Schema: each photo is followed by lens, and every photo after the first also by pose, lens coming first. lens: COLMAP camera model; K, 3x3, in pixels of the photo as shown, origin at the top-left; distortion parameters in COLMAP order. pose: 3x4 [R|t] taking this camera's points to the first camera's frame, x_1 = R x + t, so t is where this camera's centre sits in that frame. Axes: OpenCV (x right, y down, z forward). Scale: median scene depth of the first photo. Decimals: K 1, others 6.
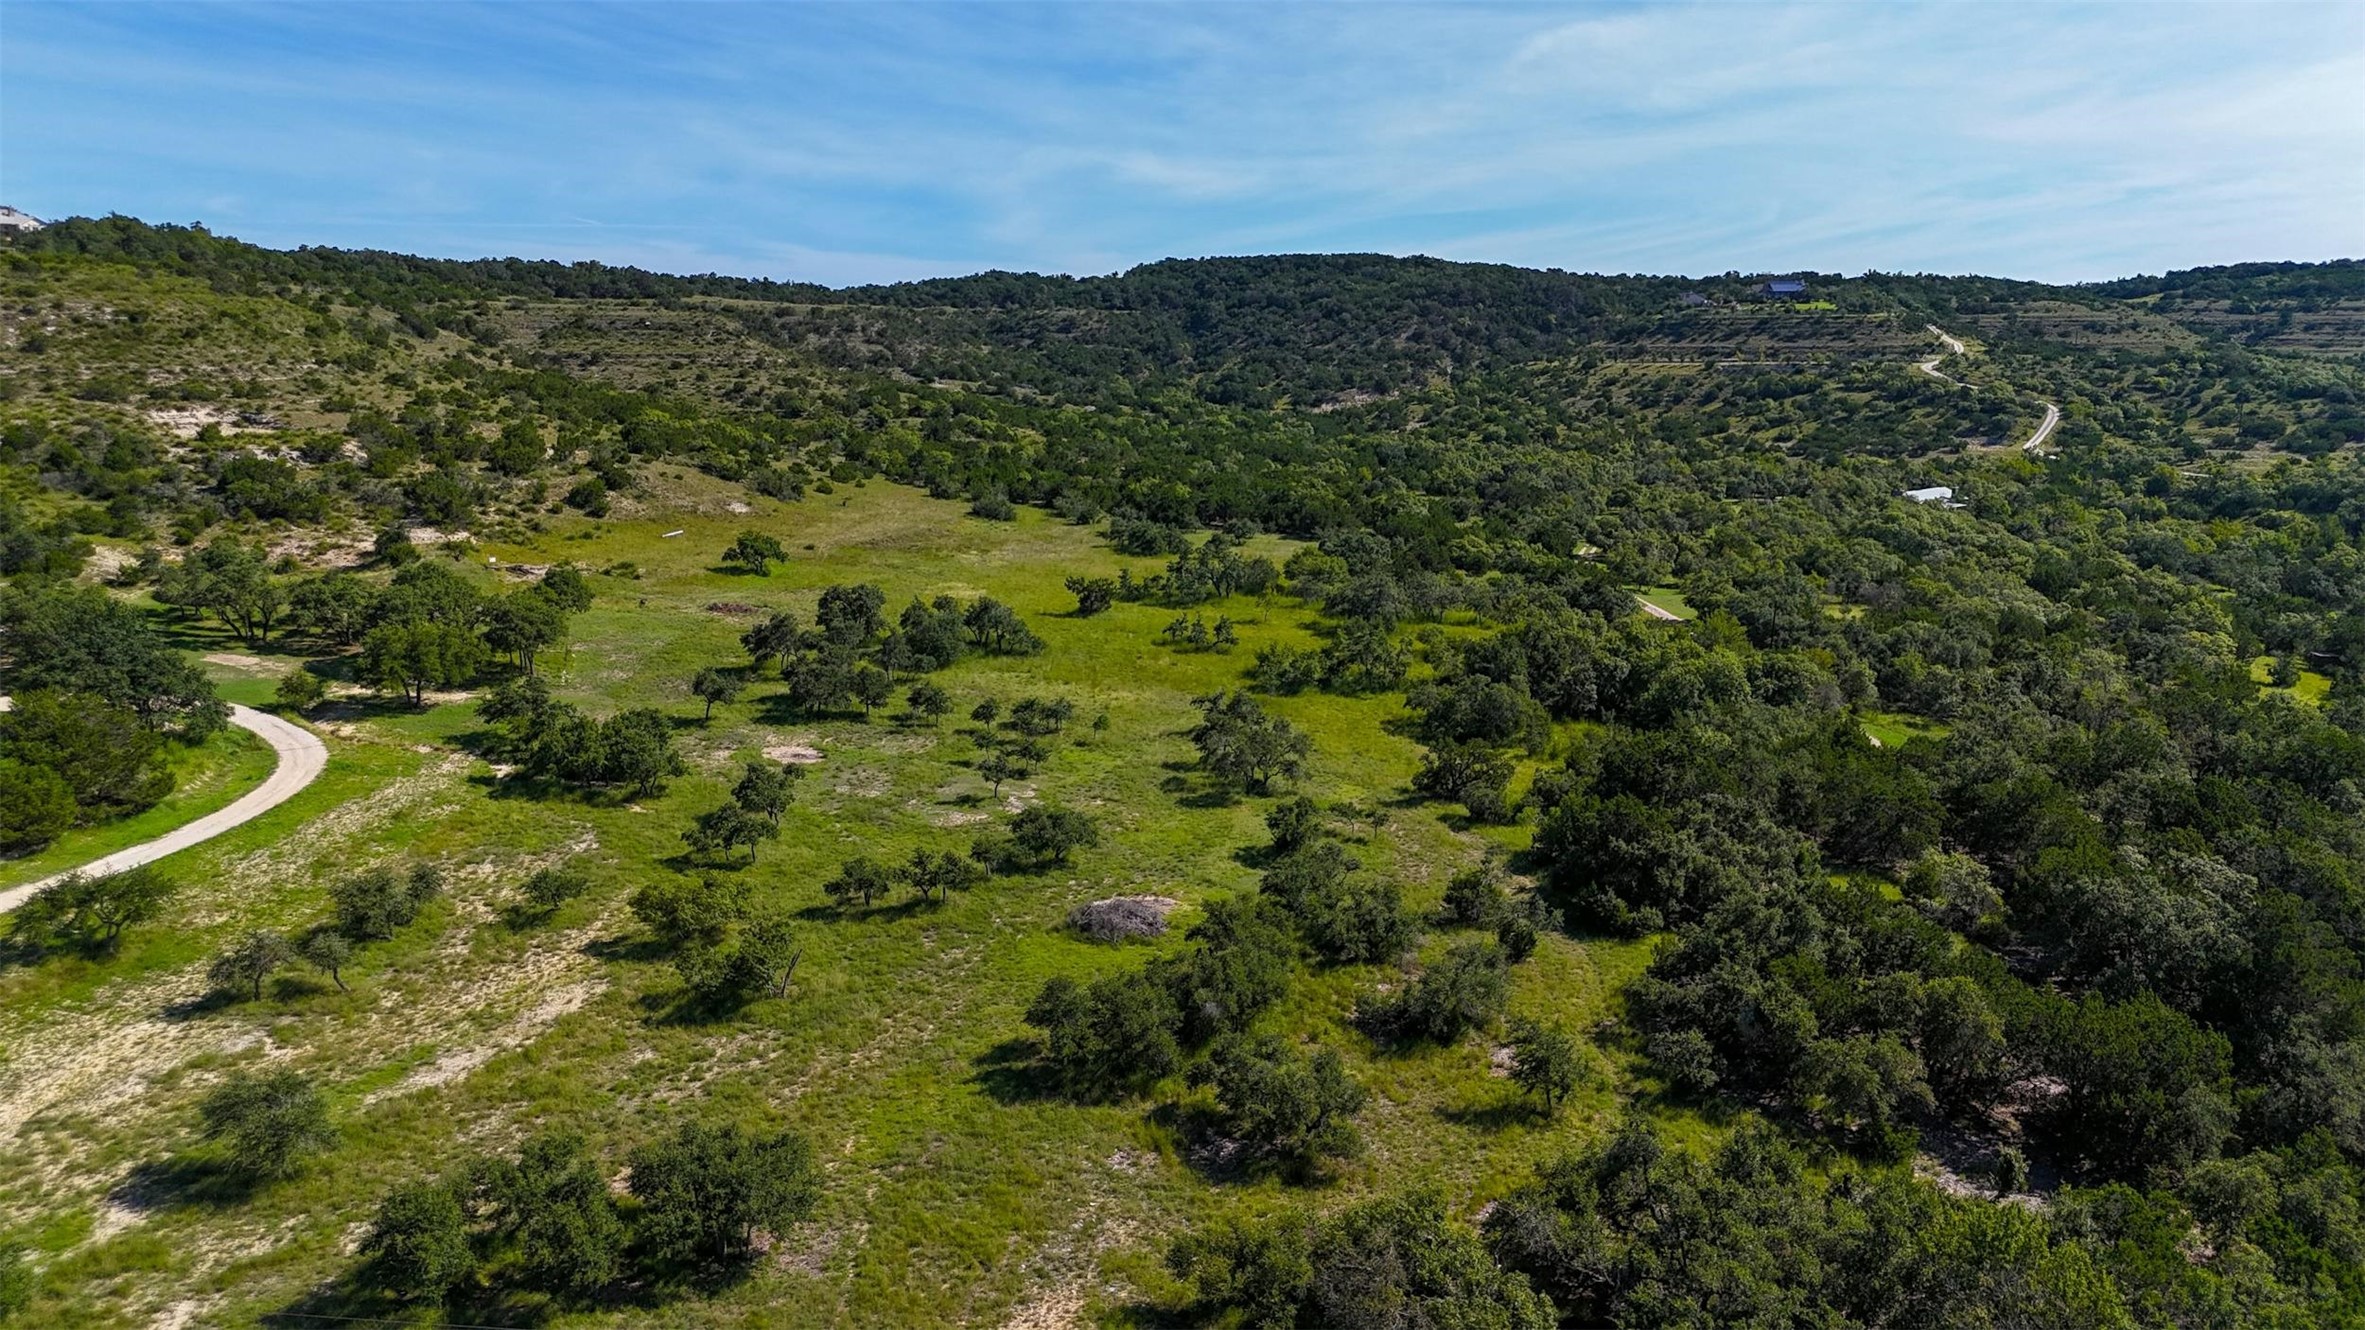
lens RADIAL K [[1728.7, 0, 1178.7], [0, 1728.7, 686.4], [0, 0, 1]] dist [0.067118, -0.059978]
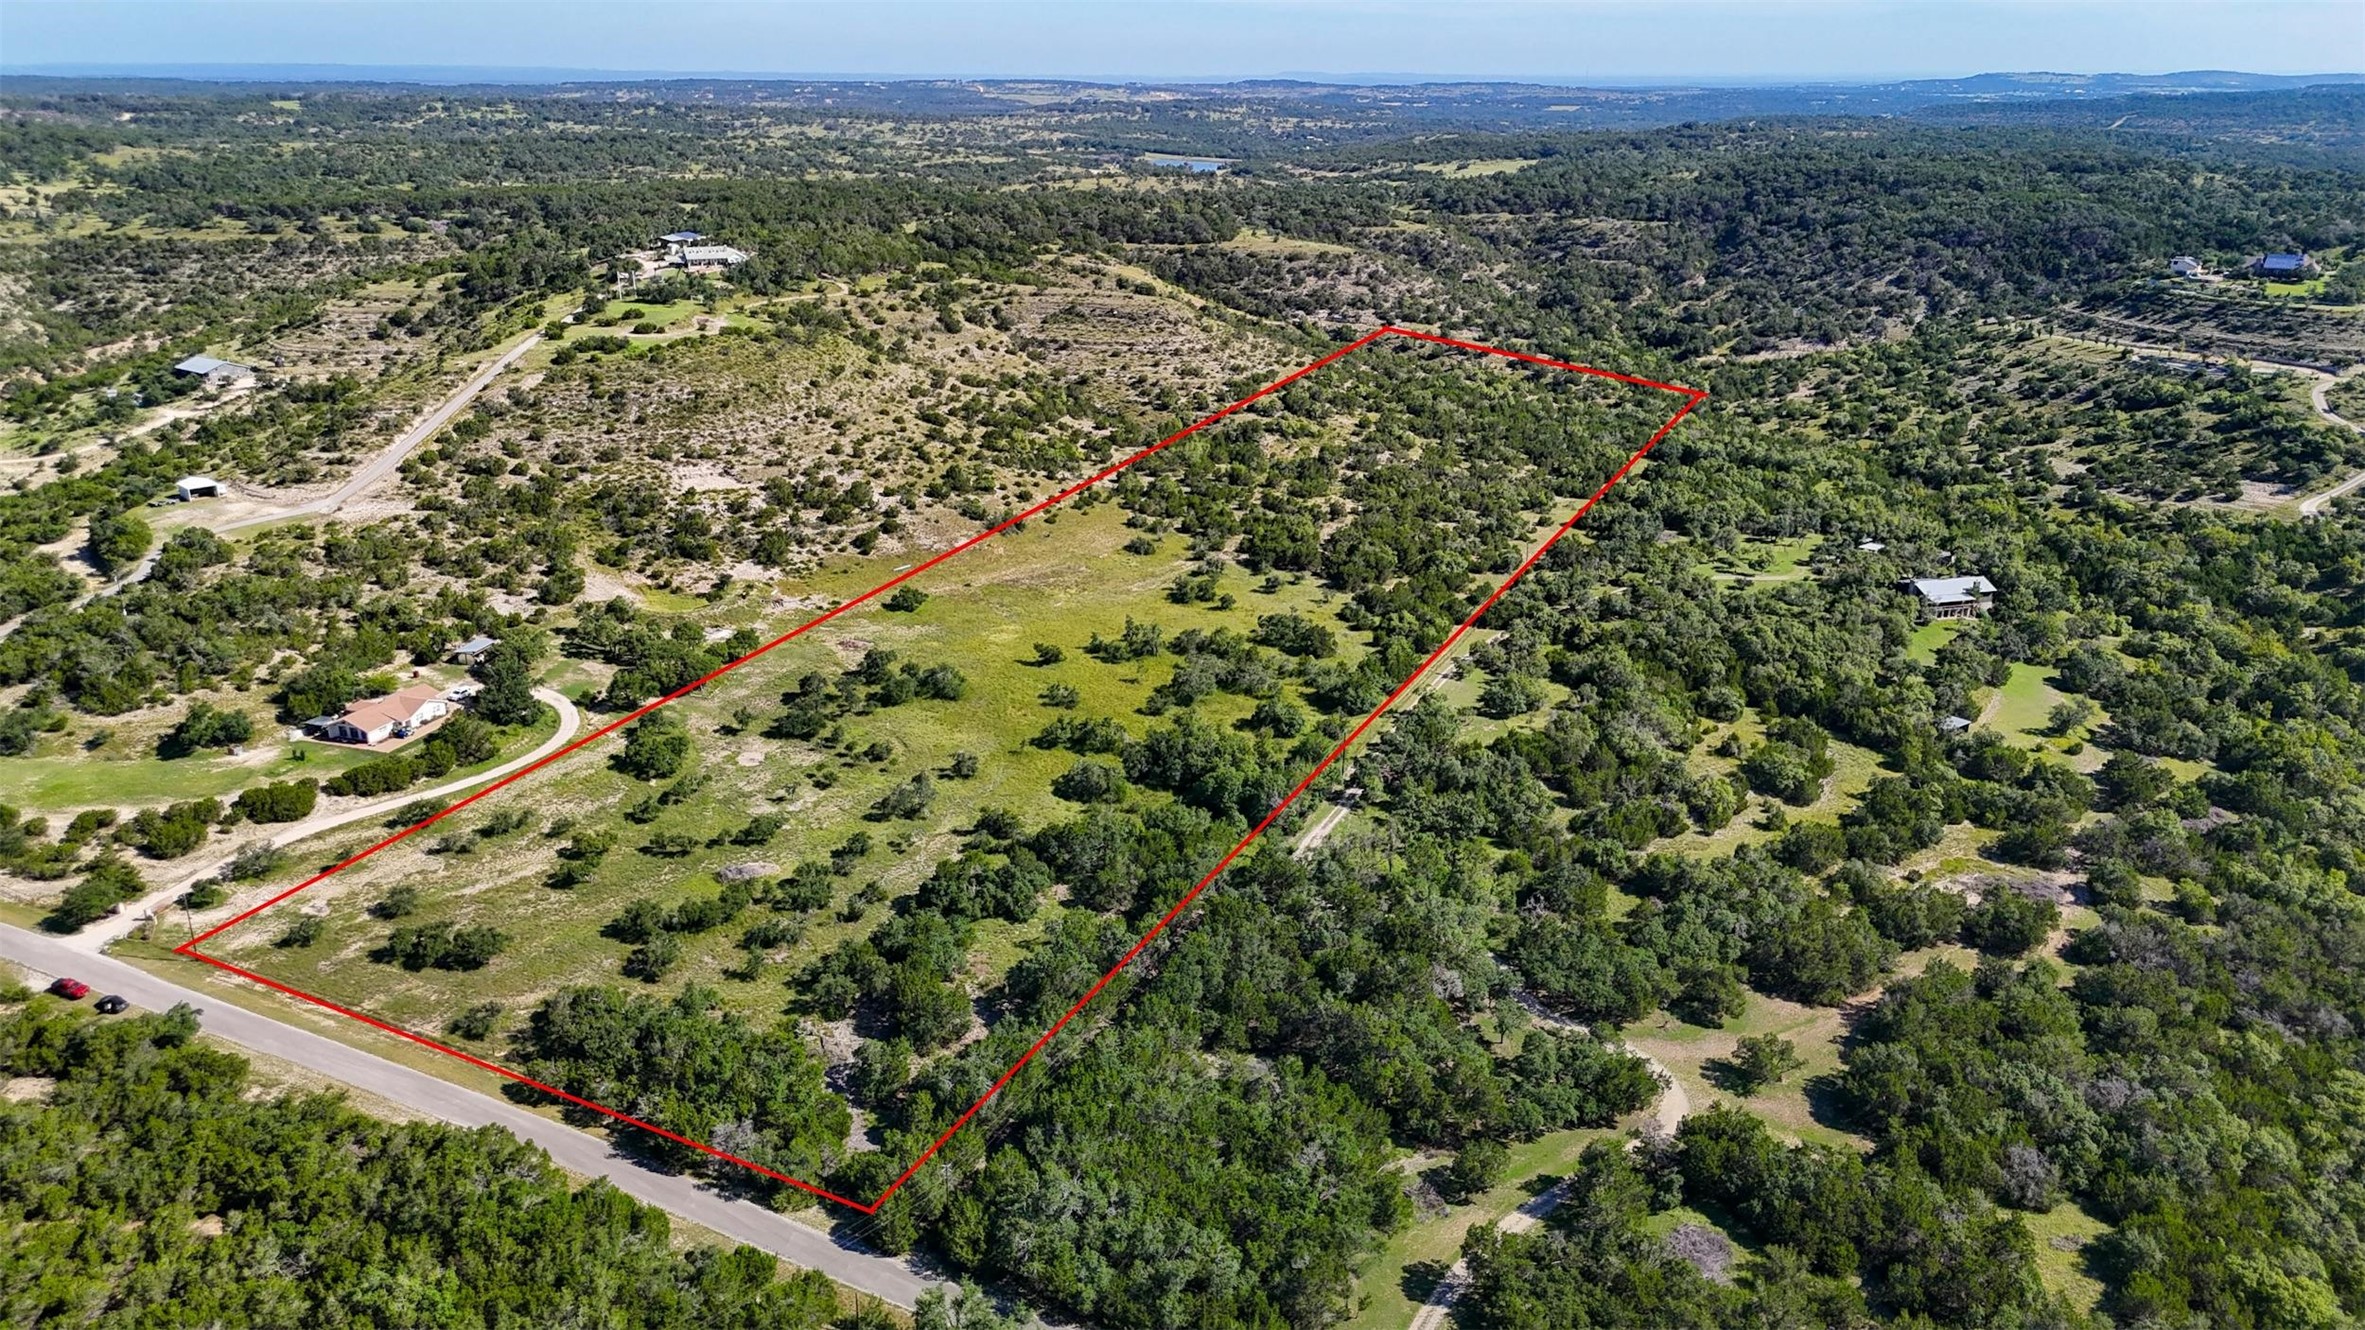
lens RADIAL K [[1728.7, 0, 1171.0], [0, 1728.7, 678.7], [0, 0, 1]] dist [0.067118, -0.059978]
pose [[0.888176, 0.153025, -0.433275, 0.288211], [-0.092729, 0.983209, 0.157164, -0.110252], [0.450050, -0.099412, 0.887453, -0.174860]]
